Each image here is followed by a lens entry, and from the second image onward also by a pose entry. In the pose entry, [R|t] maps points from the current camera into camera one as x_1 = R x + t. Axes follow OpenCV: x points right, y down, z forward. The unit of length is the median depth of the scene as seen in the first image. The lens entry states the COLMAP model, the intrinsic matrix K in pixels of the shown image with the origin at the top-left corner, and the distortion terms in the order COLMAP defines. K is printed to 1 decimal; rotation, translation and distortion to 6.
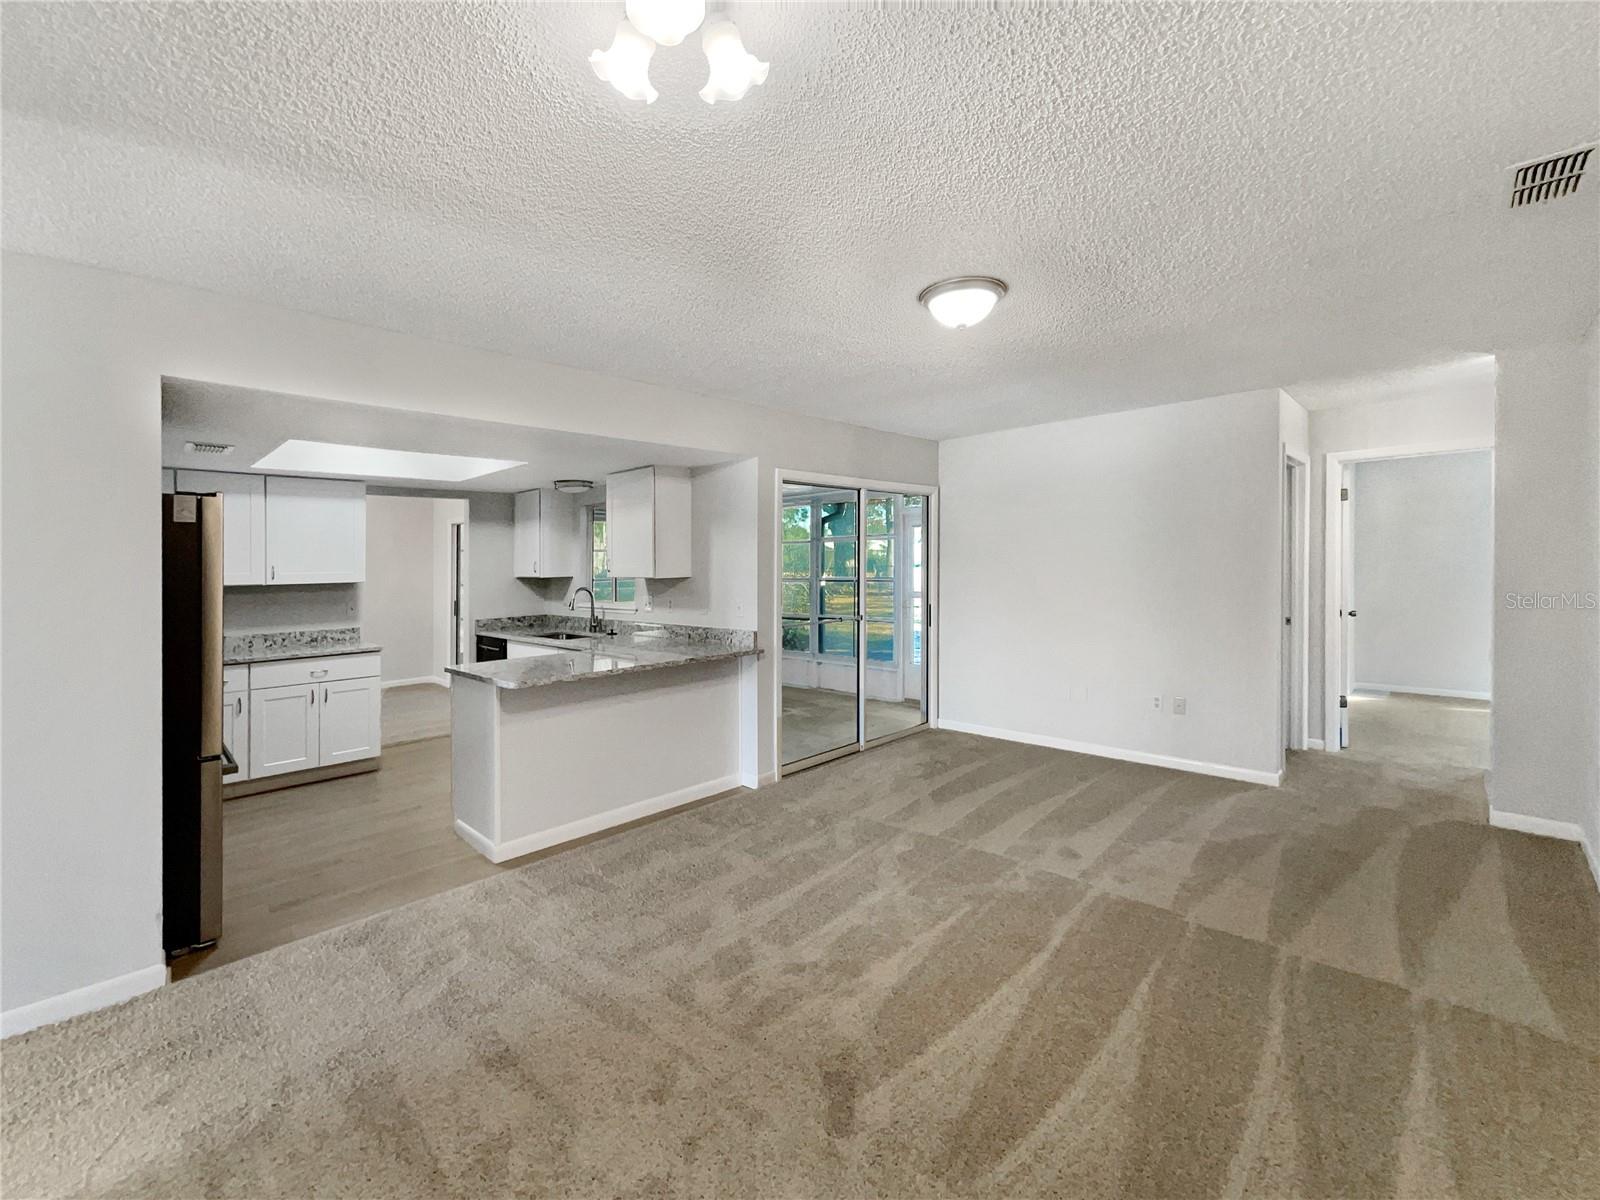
lens RADIAL K [[685.6, 0, 805.5], [0, 685.6, 564.1], [0, 0, 1]] dist [-0.000659, 0.000267]
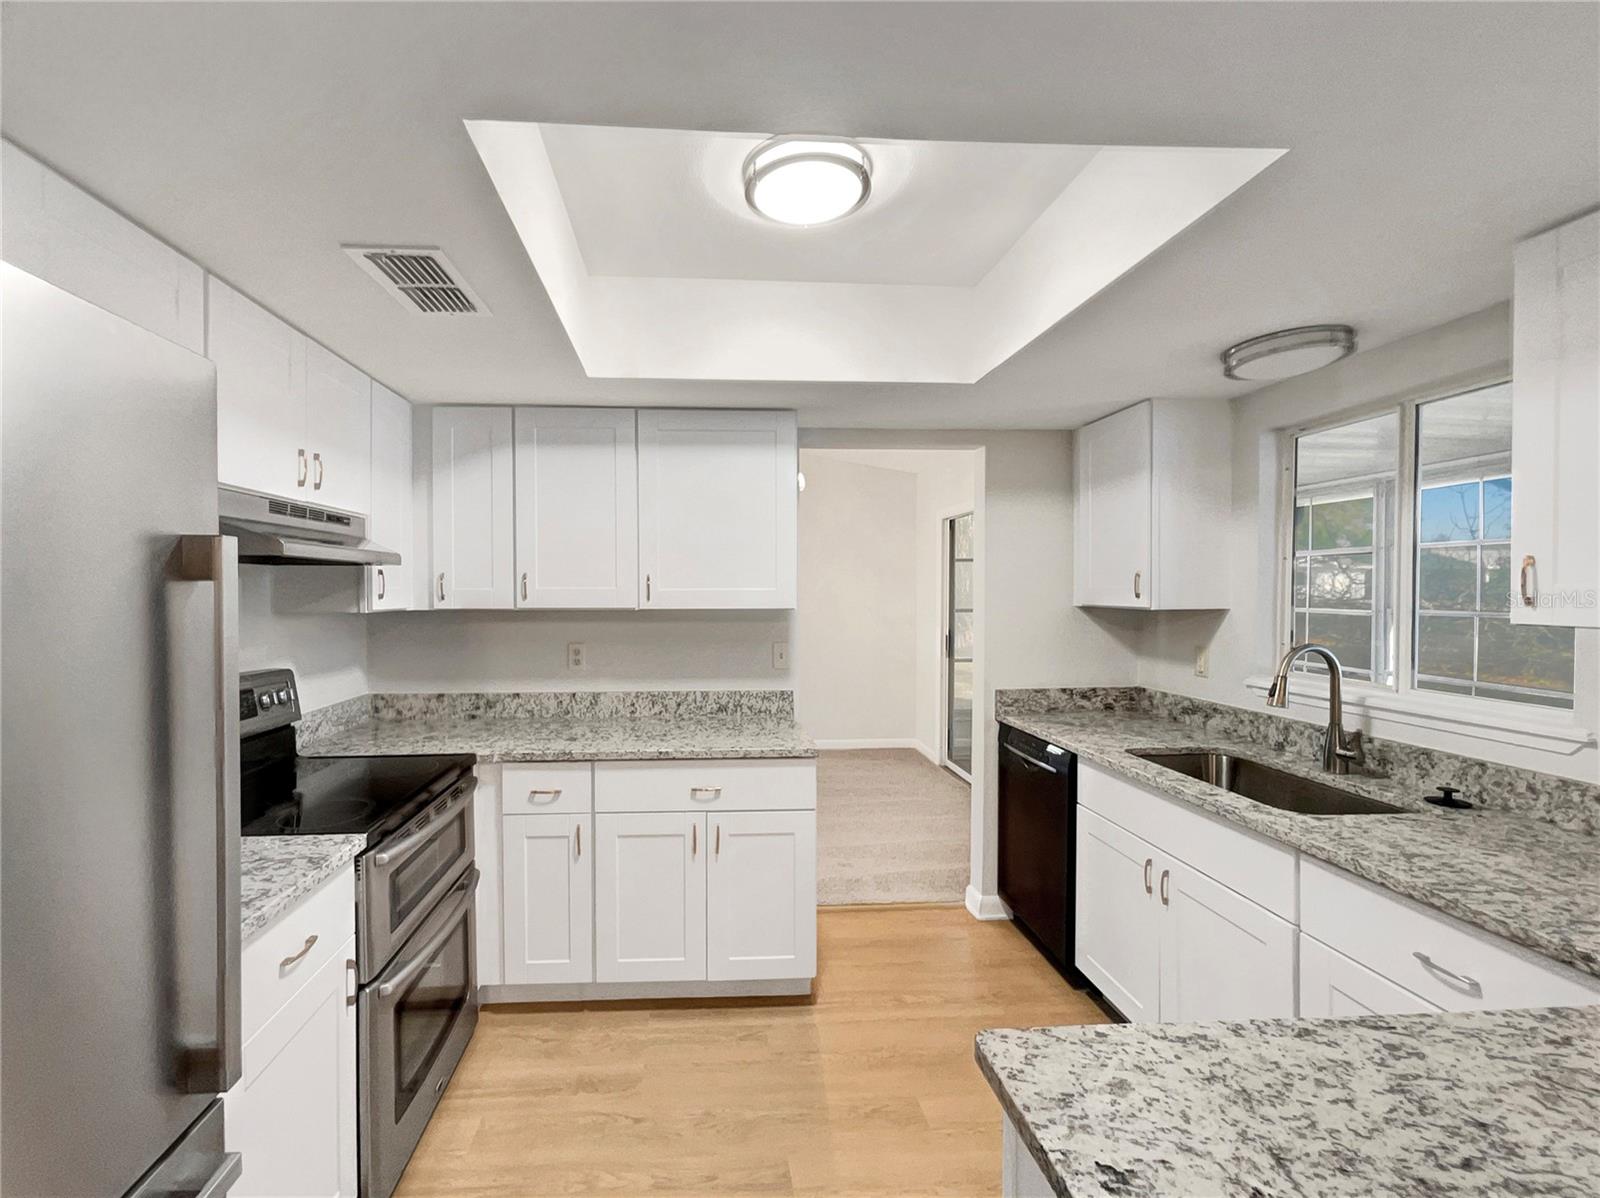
lens RADIAL K [[716.5, 0, 795.1], [0, 716.5, 591.5], [0, 0, 1]] dist [0.002394, 0.000650]
pose [[0.786307, 0.021299, -0.617469, -0.350618], [-0.015894, 0.999772, 0.014246, 0.009579], [0.617632, -0.001387, 0.786466, 0.639225]]
